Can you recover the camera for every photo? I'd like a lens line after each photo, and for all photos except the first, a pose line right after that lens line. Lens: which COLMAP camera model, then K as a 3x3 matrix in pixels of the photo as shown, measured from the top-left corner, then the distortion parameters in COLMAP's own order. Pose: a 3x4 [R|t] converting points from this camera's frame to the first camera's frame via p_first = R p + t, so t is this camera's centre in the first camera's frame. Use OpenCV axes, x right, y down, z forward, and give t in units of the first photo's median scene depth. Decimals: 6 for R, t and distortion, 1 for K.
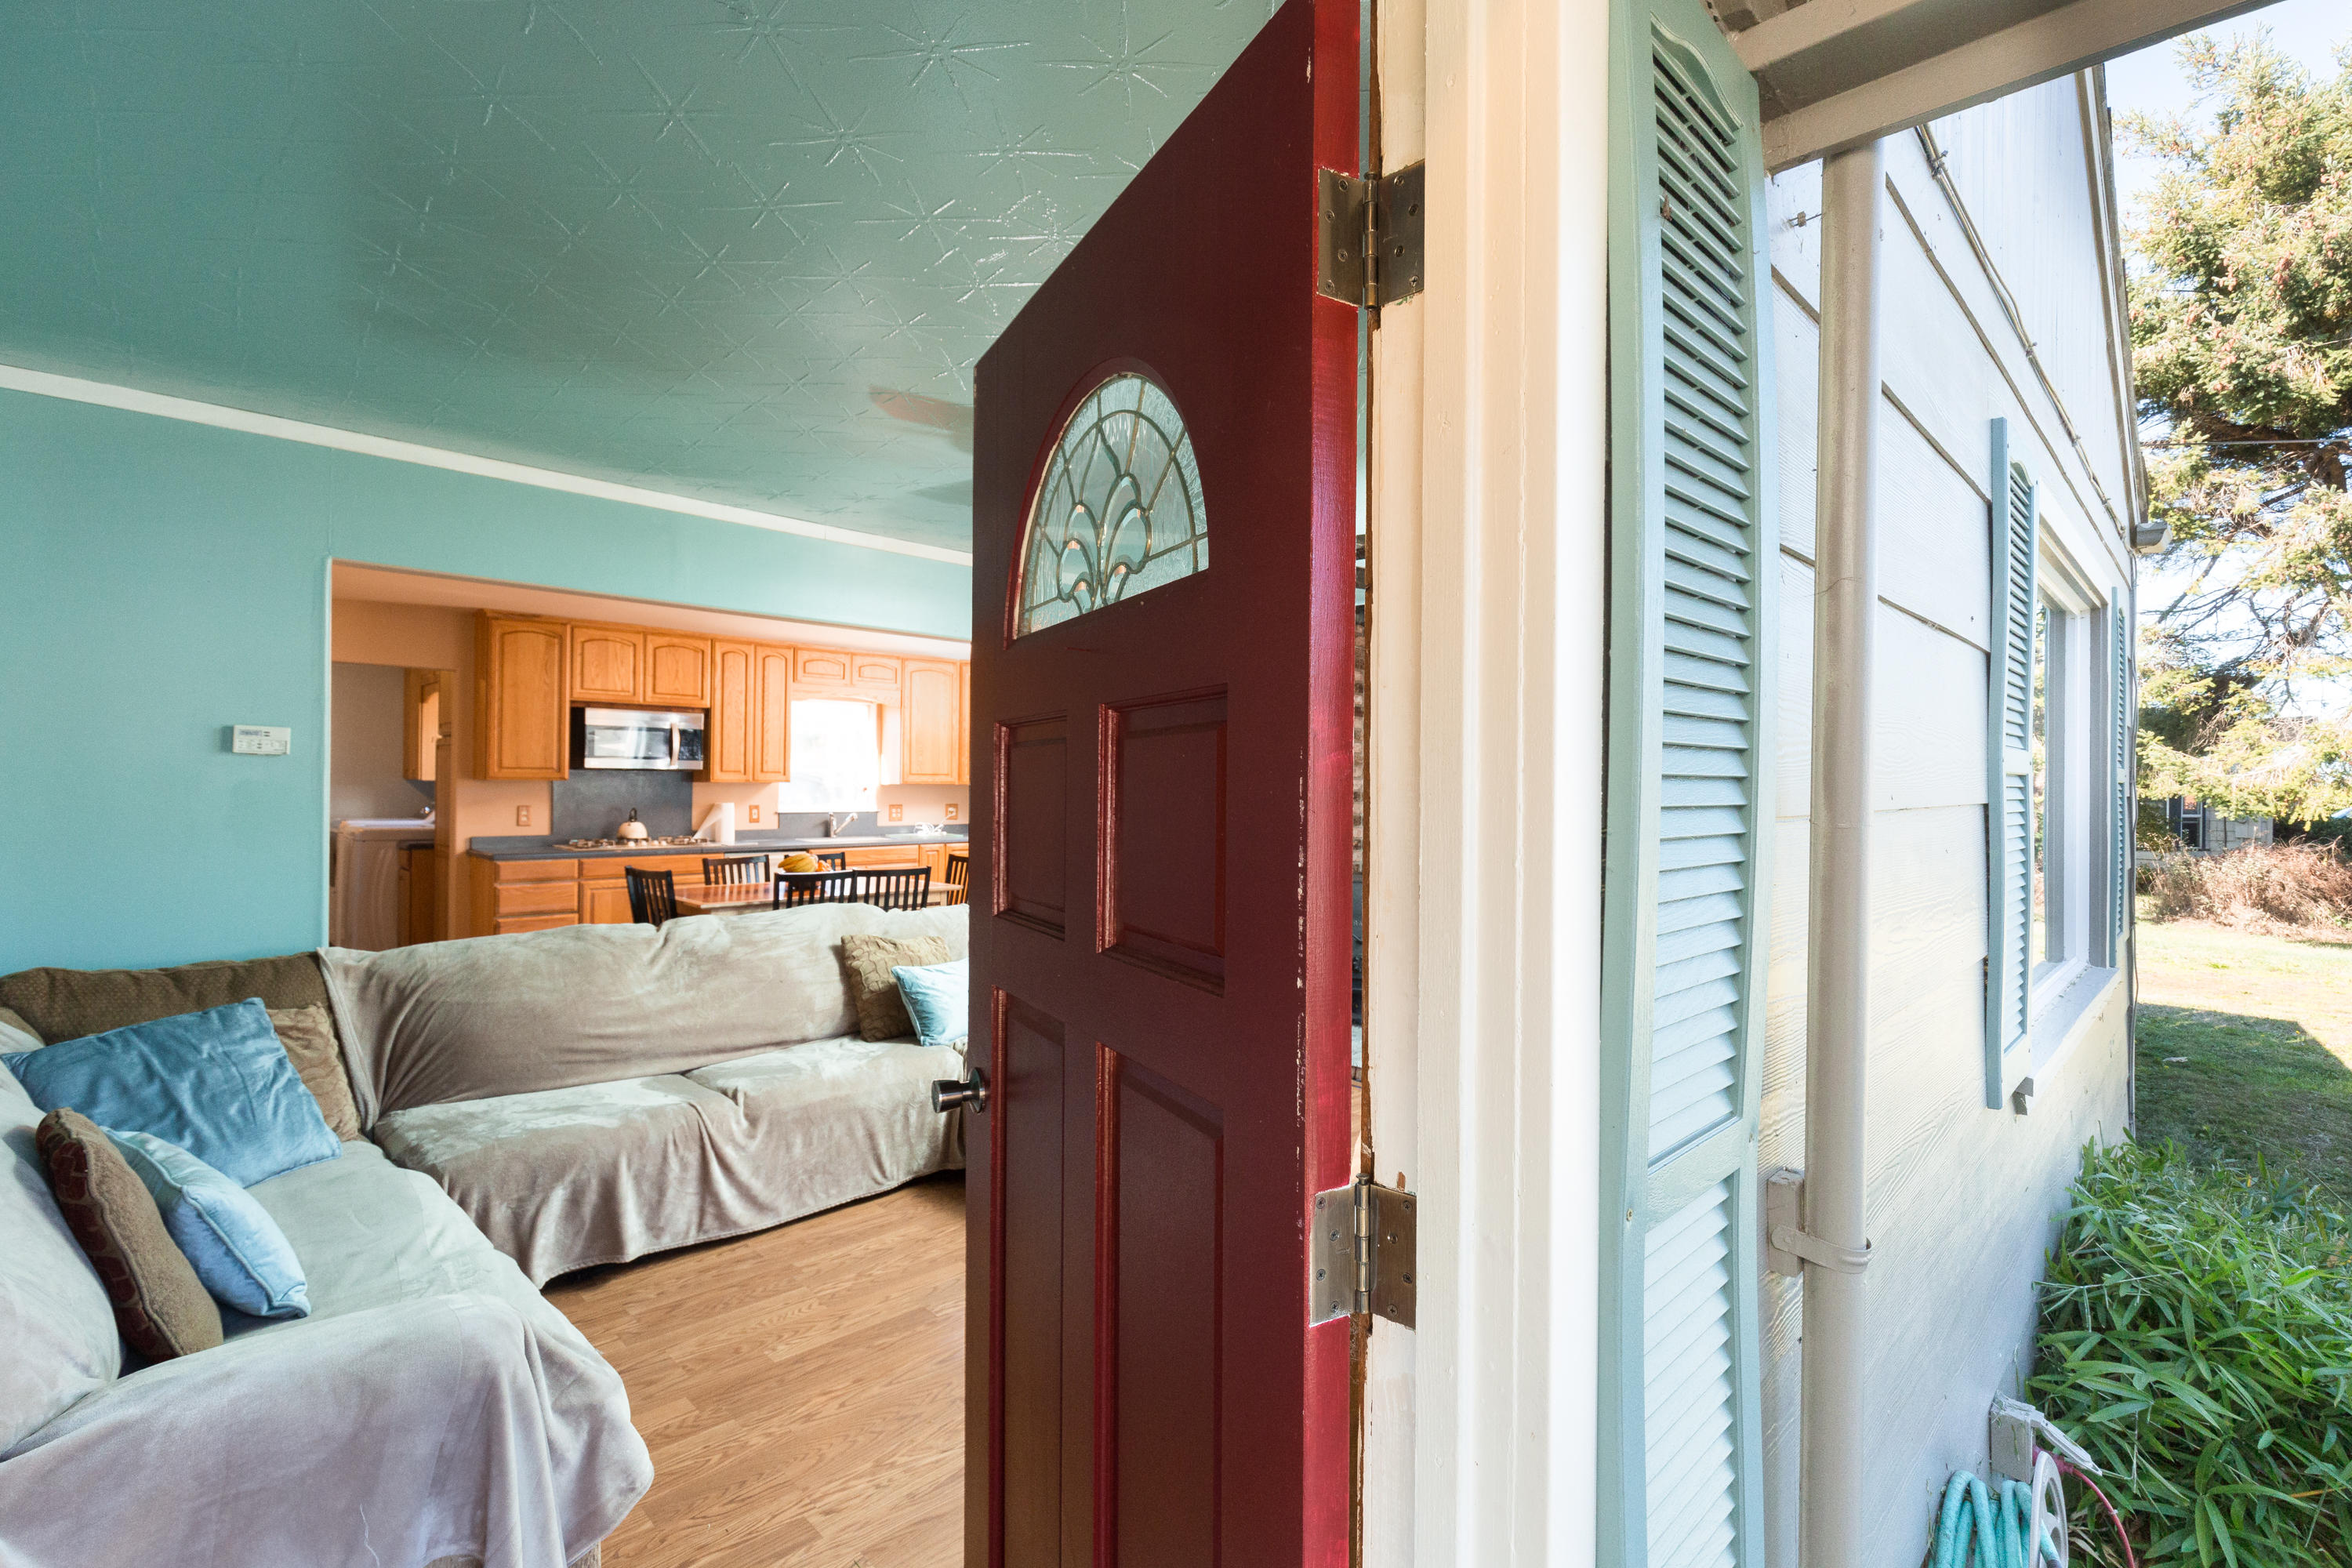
lens RADIAL K [[1063.2, 0, 1214.6], [0, 1063.2, 768.4], [0, 0, 1]] dist [-0.001769, 0.001076]
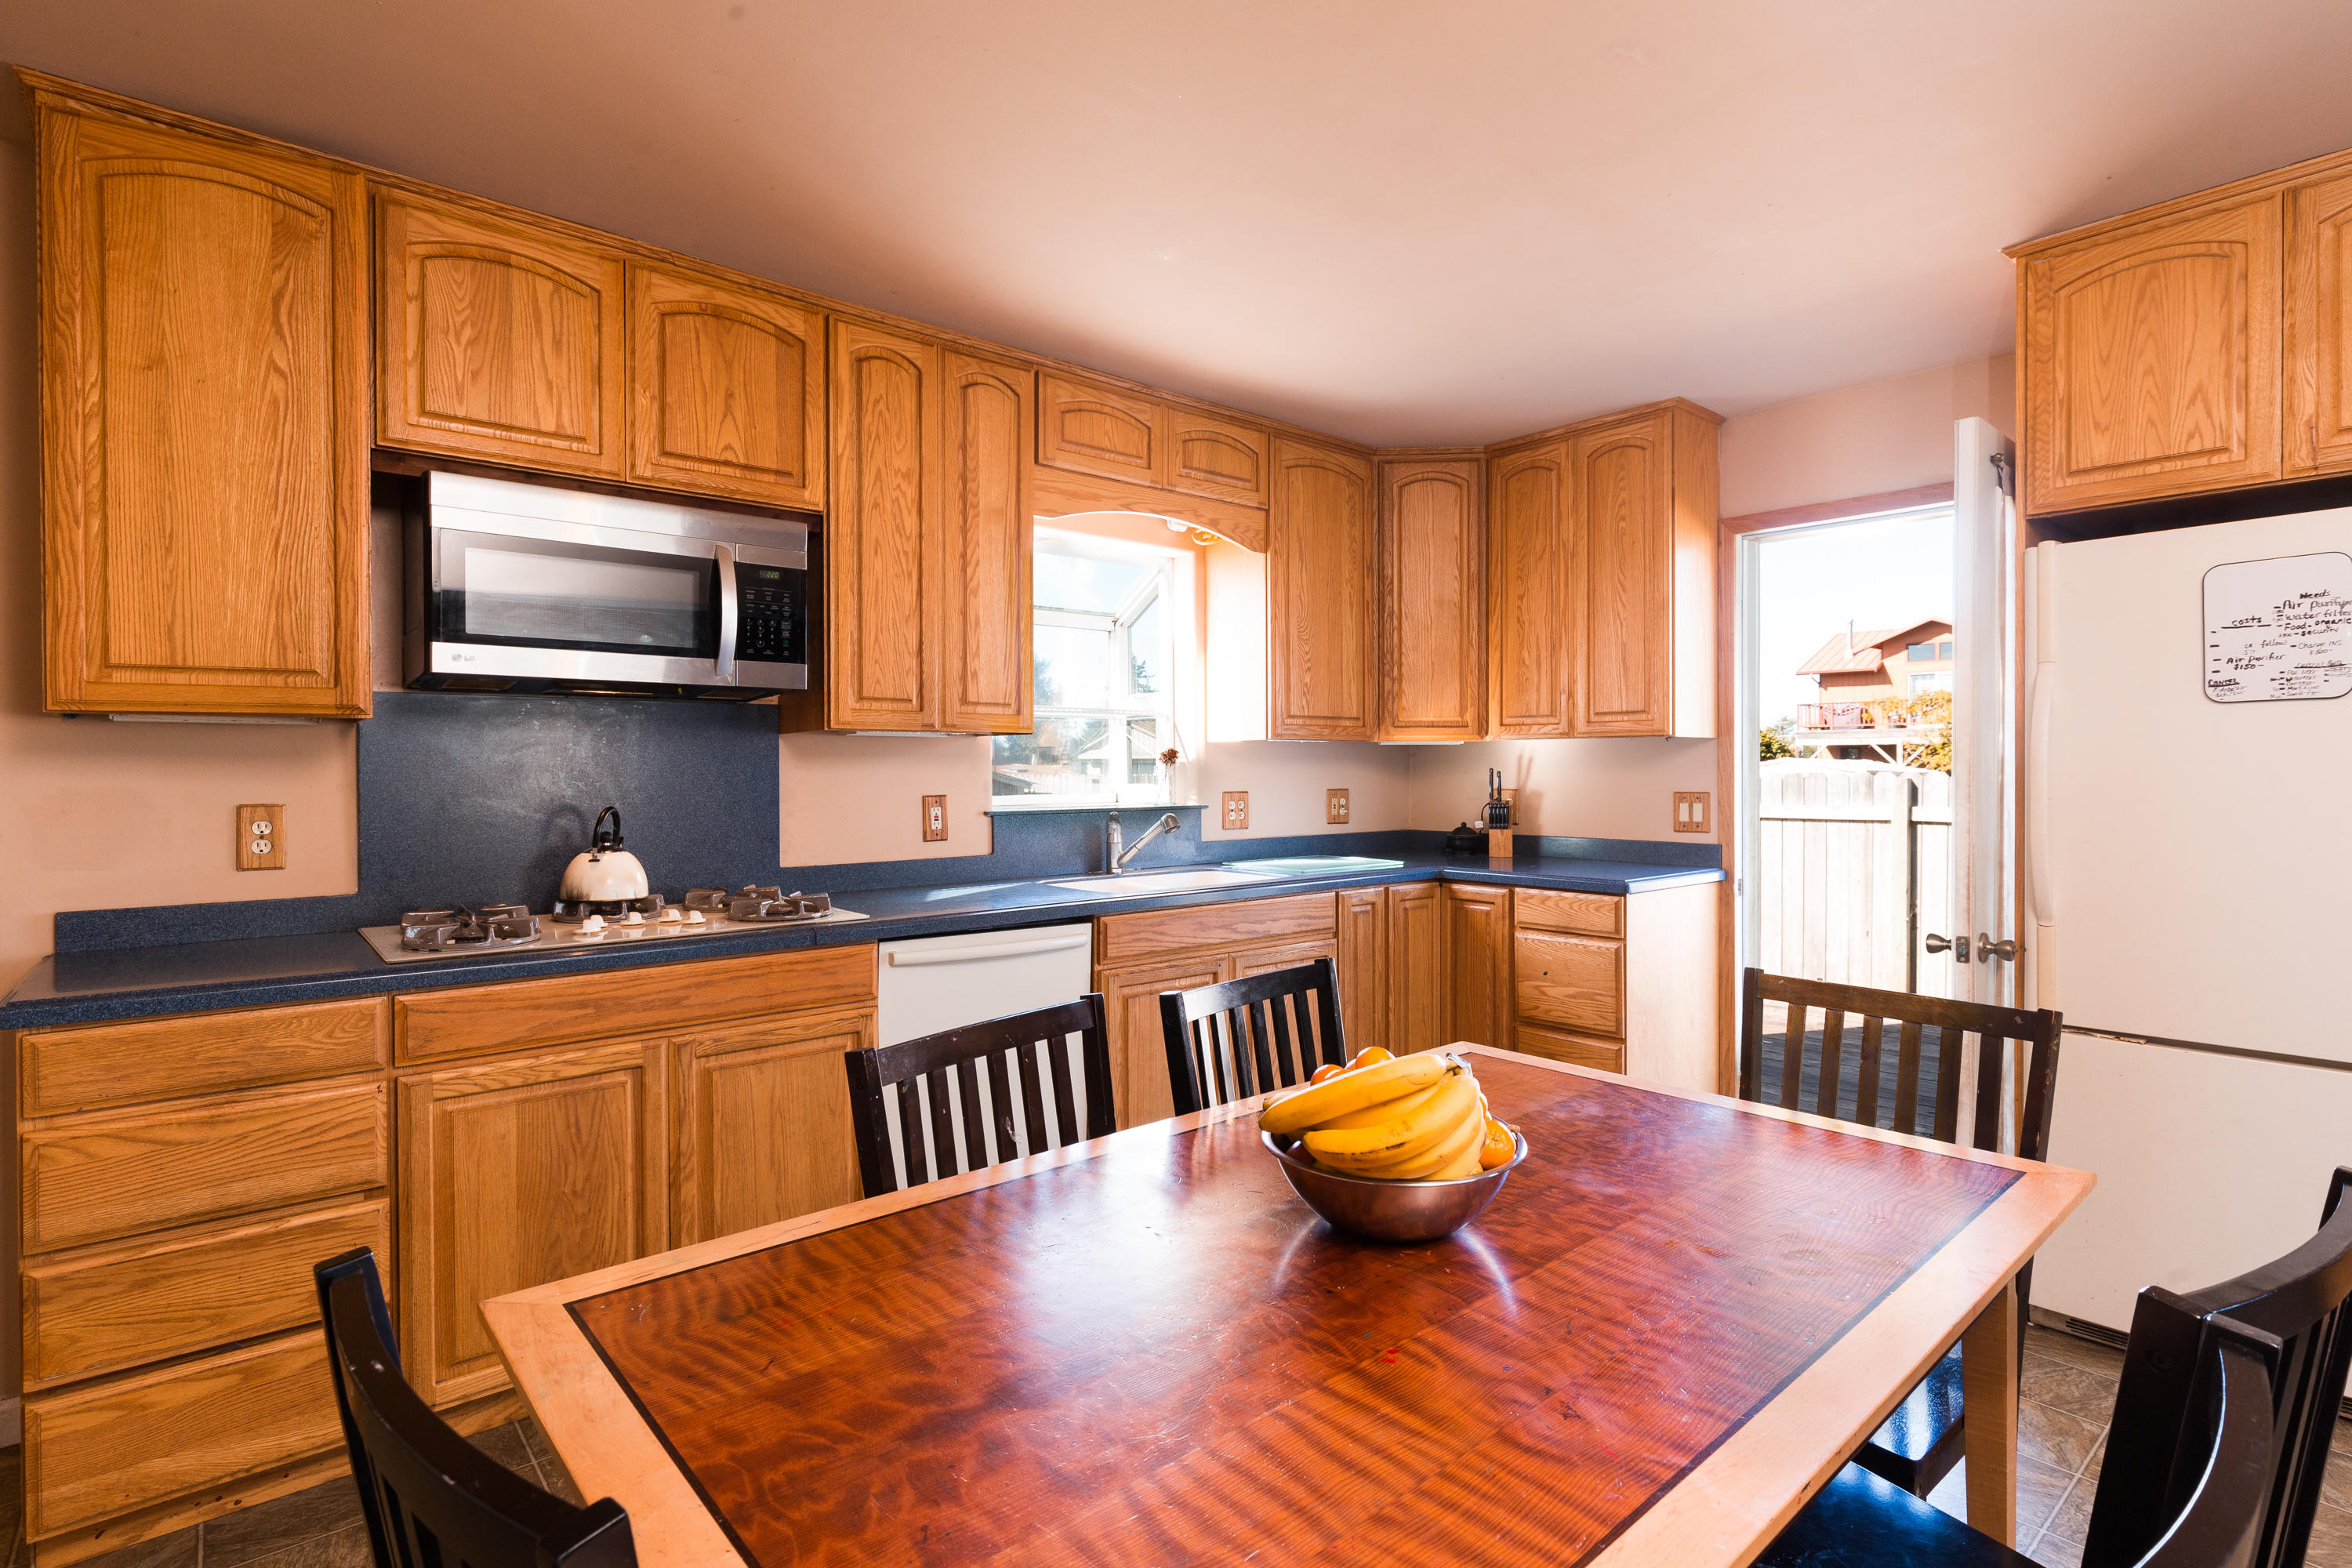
lens RADIAL K [[1140.7, 0, 1211.7], [0, 1140.7, 759.9], [0, 0, 1]] dist [0.002077, -0.001780]
pose [[0.996639, -0.014887, -0.080555, -0.574779], [0.015133, 0.999883, 0.002442, 0.042637], [0.080509, -0.003653, 0.996747, 1.148982]]
